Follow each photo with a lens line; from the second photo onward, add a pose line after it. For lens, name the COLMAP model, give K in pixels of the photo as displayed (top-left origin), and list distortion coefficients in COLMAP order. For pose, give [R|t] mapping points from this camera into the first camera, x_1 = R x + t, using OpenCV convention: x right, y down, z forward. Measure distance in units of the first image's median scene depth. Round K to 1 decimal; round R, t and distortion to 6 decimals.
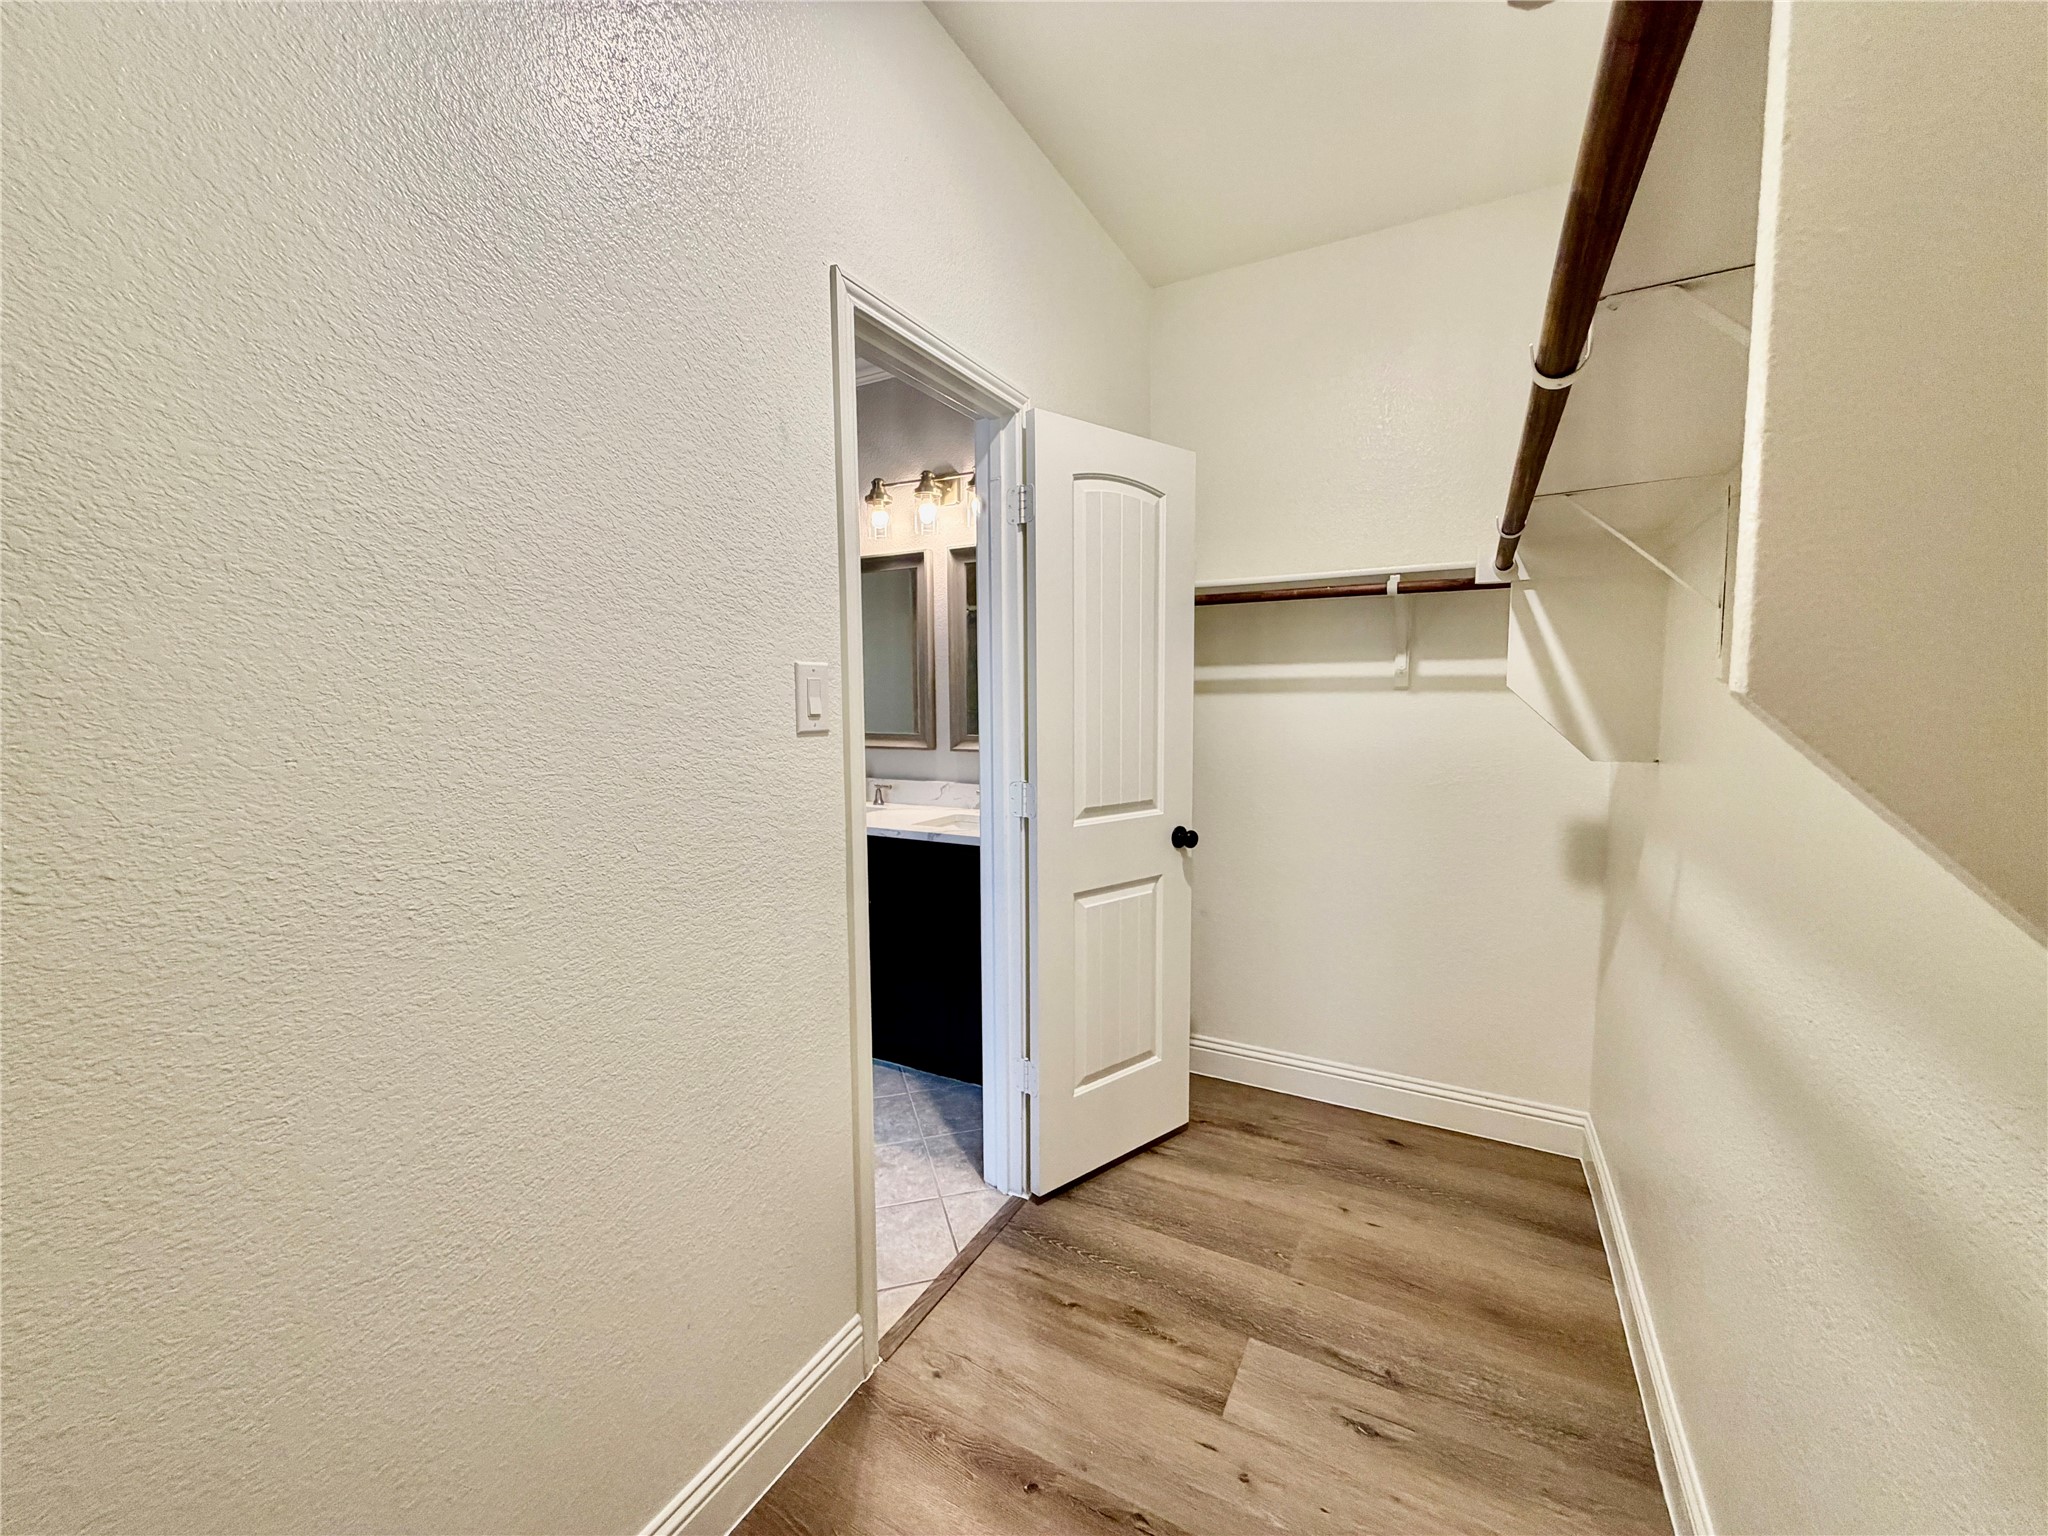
lens RADIAL K [[815.8, 0, 1013.8], [0, 815.8, 769.5], [0, 0, 1]] dist [0.000211, 0.000375]
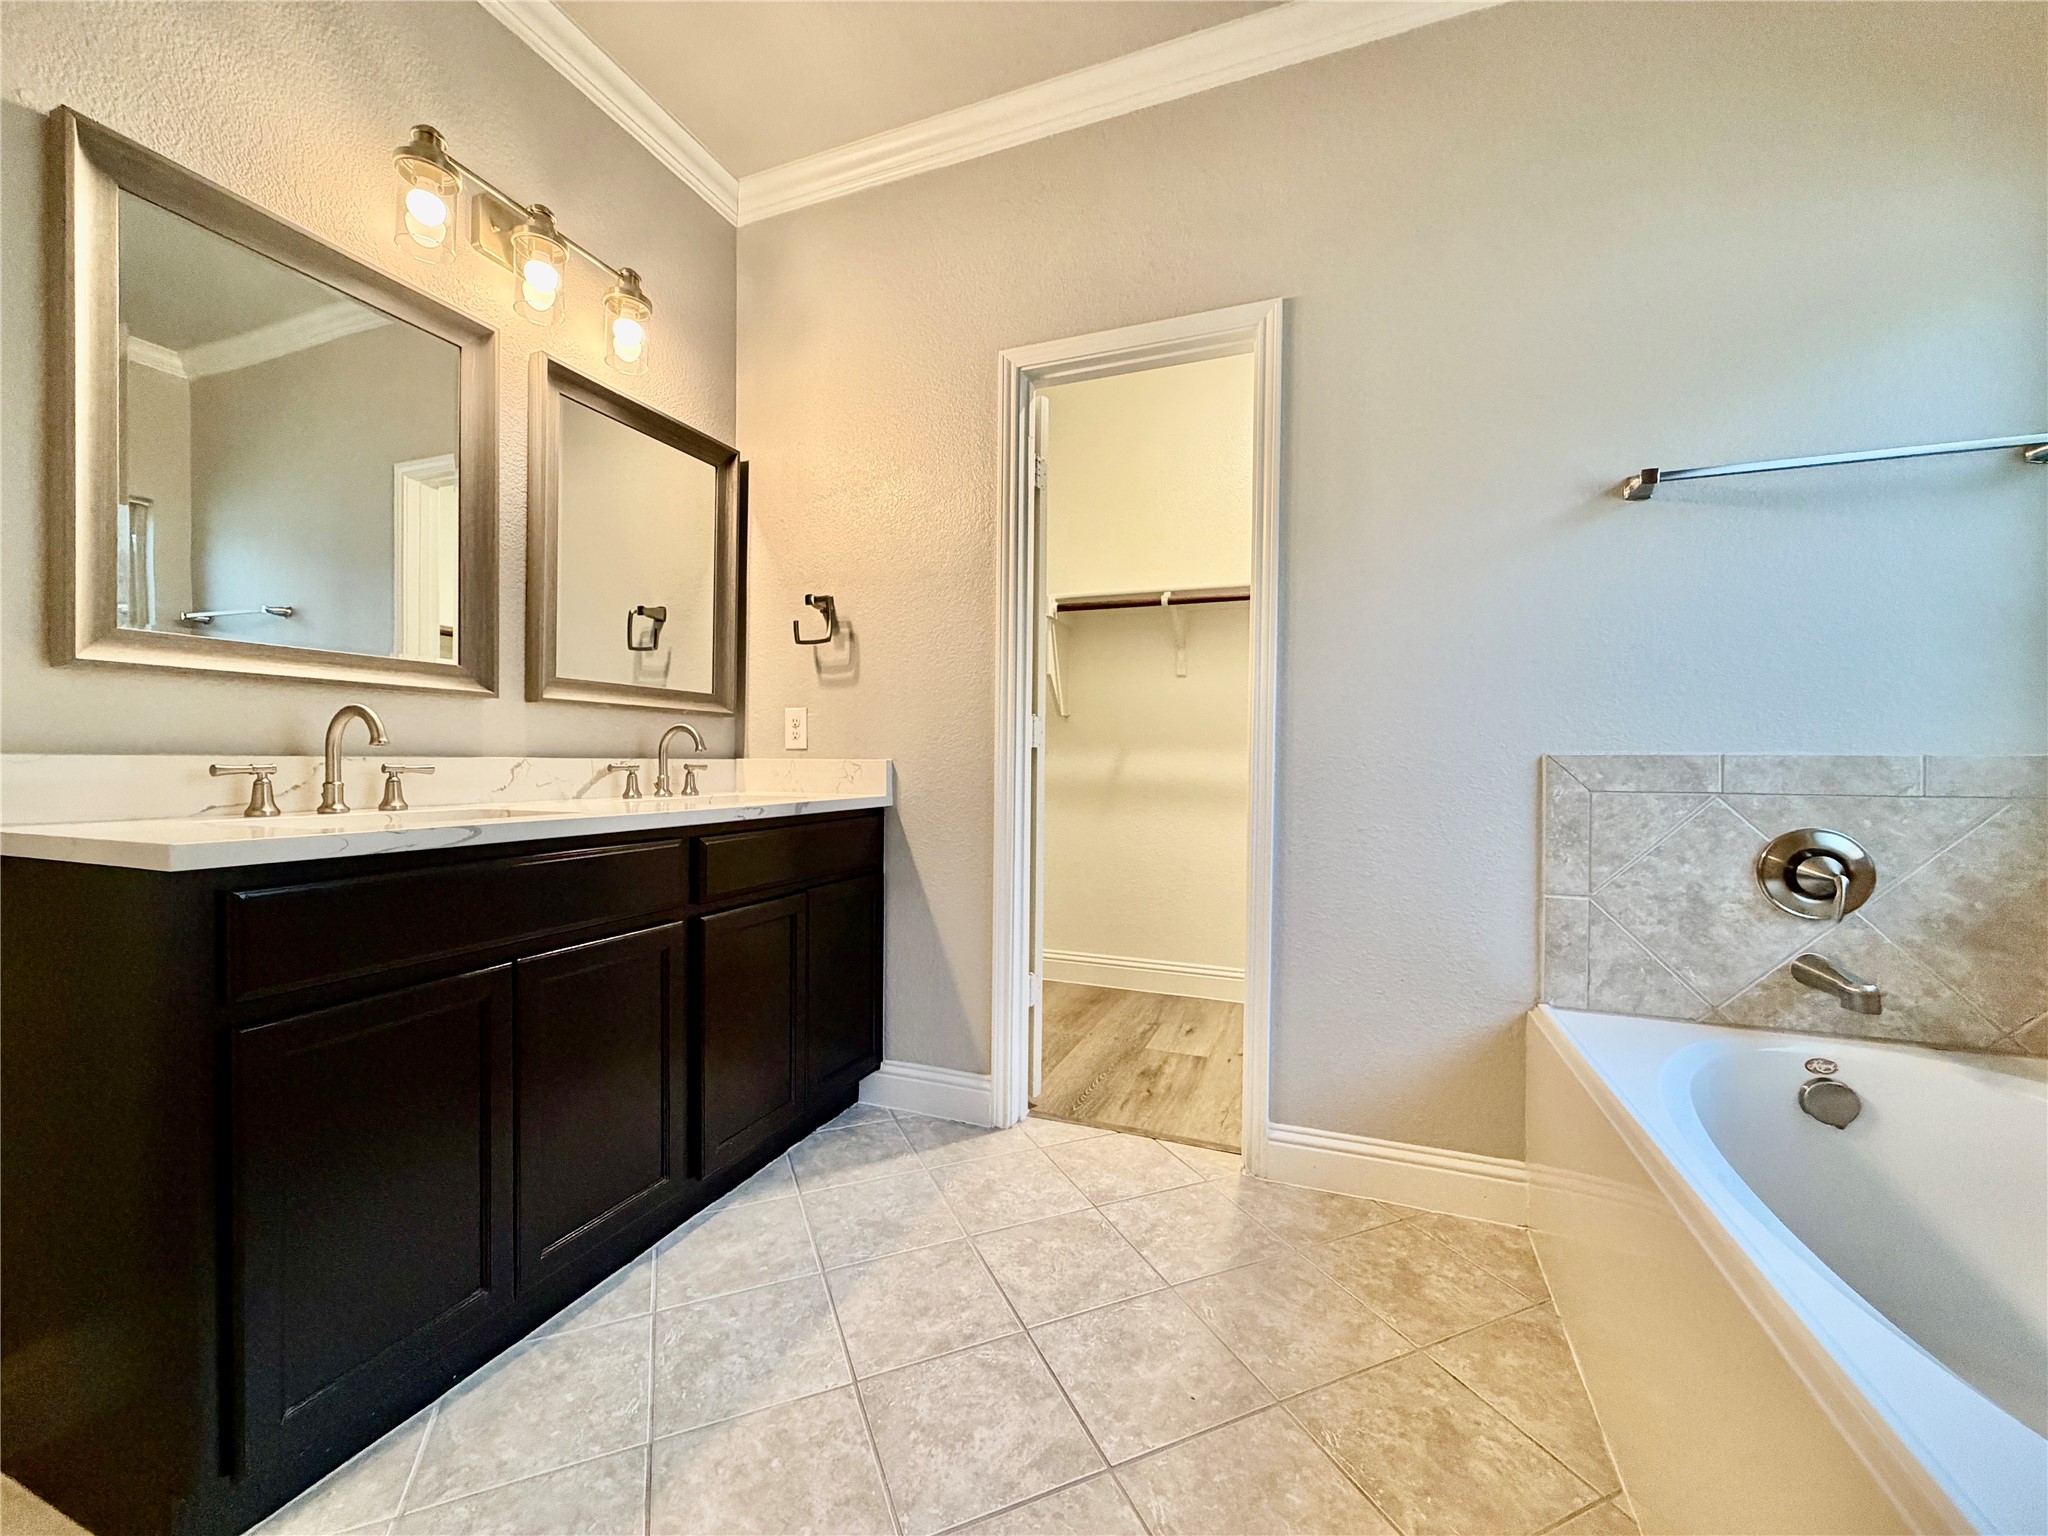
lens RADIAL K [[815.8, 0, 1016.8], [0, 815.8, 767.3], [0, 0, 1]] dist [0.000211, 0.000375]
pose [[-0.128172, -0.001072, 0.991751, -1.262417], [0.084079, 0.996388, 0.011944, 0.081063], [-0.988181, 0.084916, -0.127619, 1.356280]]
